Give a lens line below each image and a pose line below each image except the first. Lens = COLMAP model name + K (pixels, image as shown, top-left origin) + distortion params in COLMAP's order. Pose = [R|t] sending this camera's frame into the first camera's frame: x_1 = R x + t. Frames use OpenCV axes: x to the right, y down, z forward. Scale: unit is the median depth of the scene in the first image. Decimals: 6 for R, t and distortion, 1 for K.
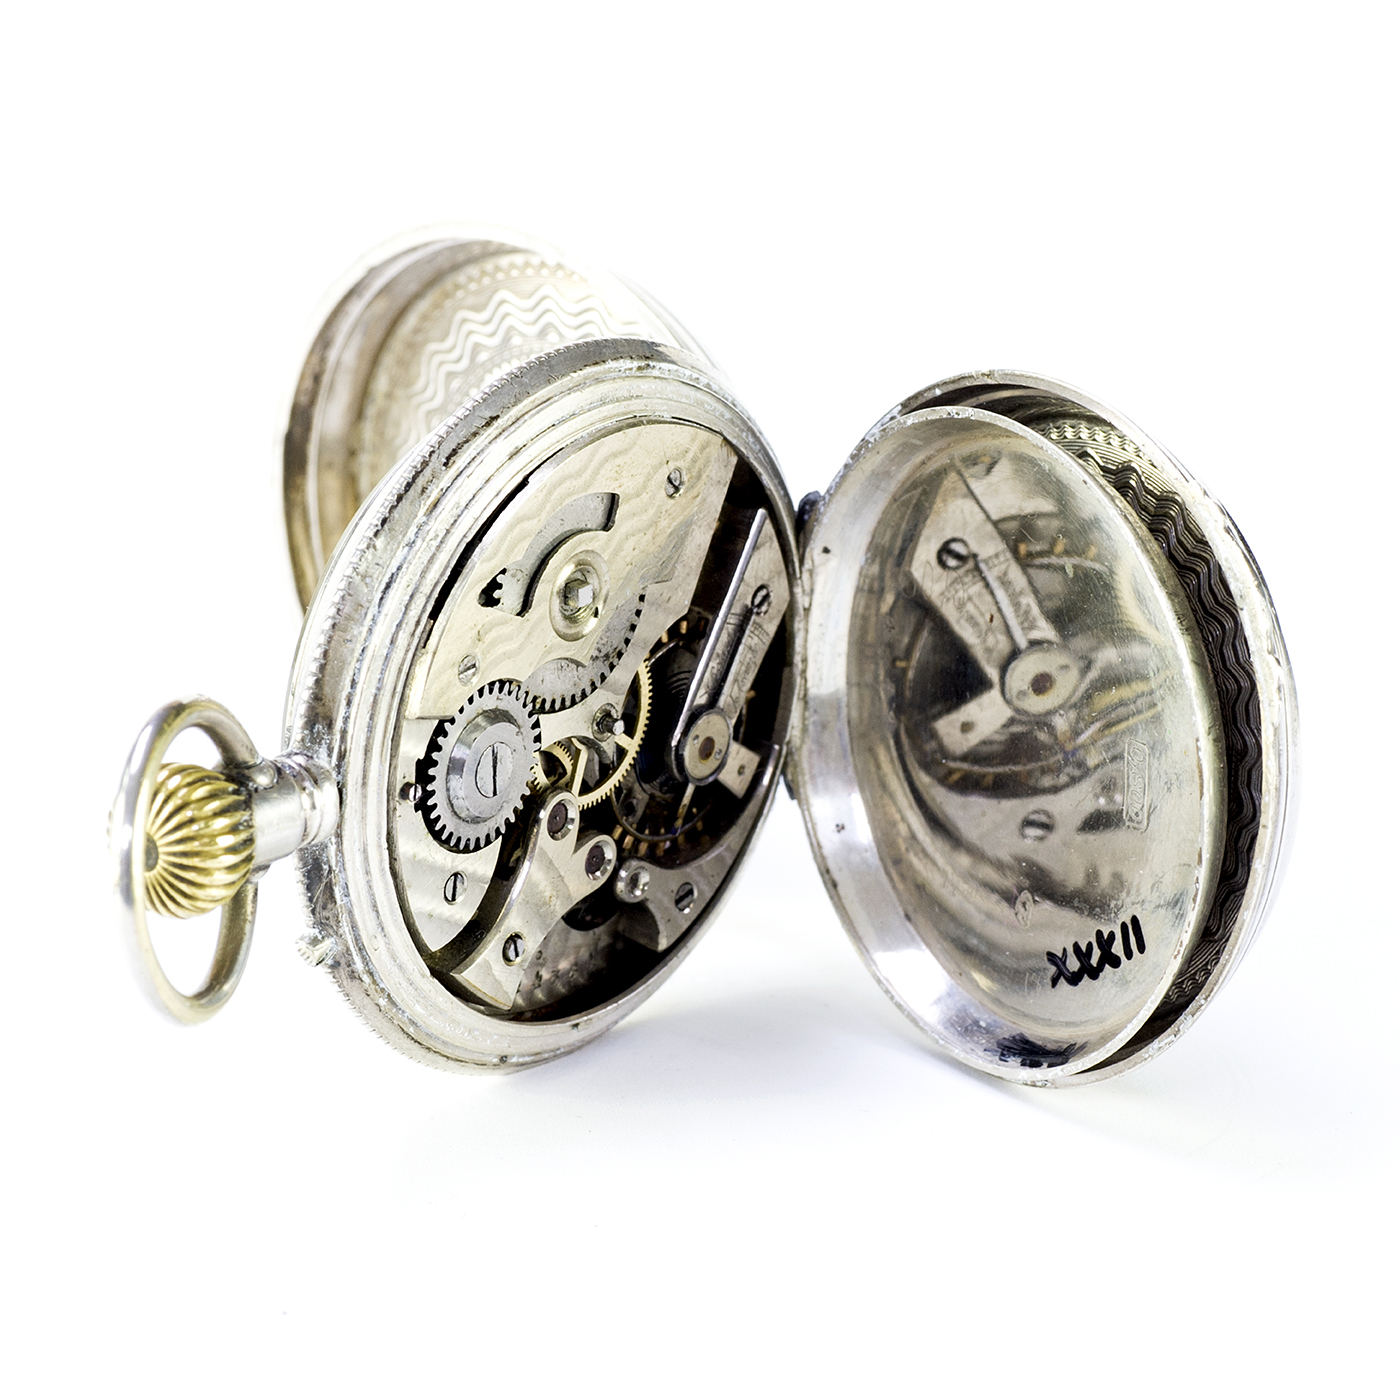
lens RADIAL K [[7697.8, 0, 700.0], [0, 7697.8, 699.9], [0, 0, 1]] dist [-0.161720, 0.000000]
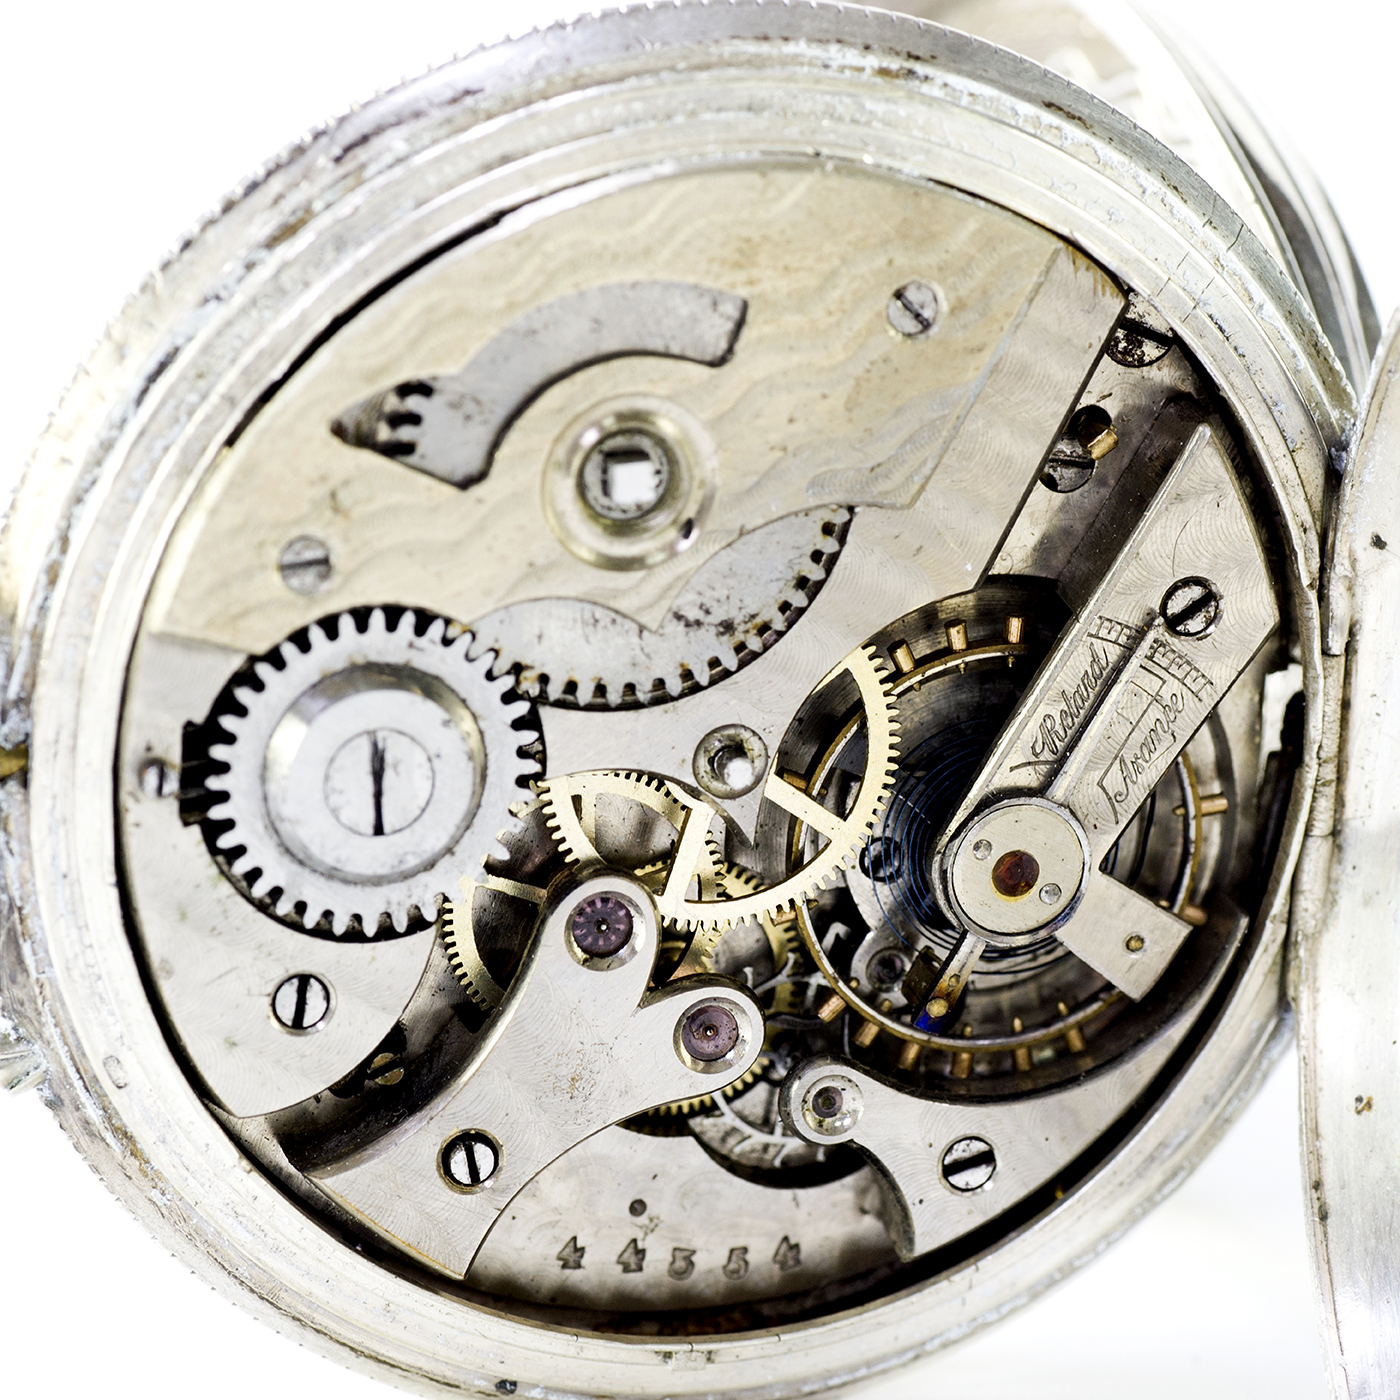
lens RADIAL K [[7697.8, 0, 699.9], [0, 7697.8, 700.3], [0, 0, 1]] dist [-0.161720, 0.000000]
pose [[0.828601, 0.157796, -0.537141, 0.259185], [-0.198265, 0.979984, -0.017958, 0.008569], [0.523556, 0.121376, 0.843301, 0.576029]]
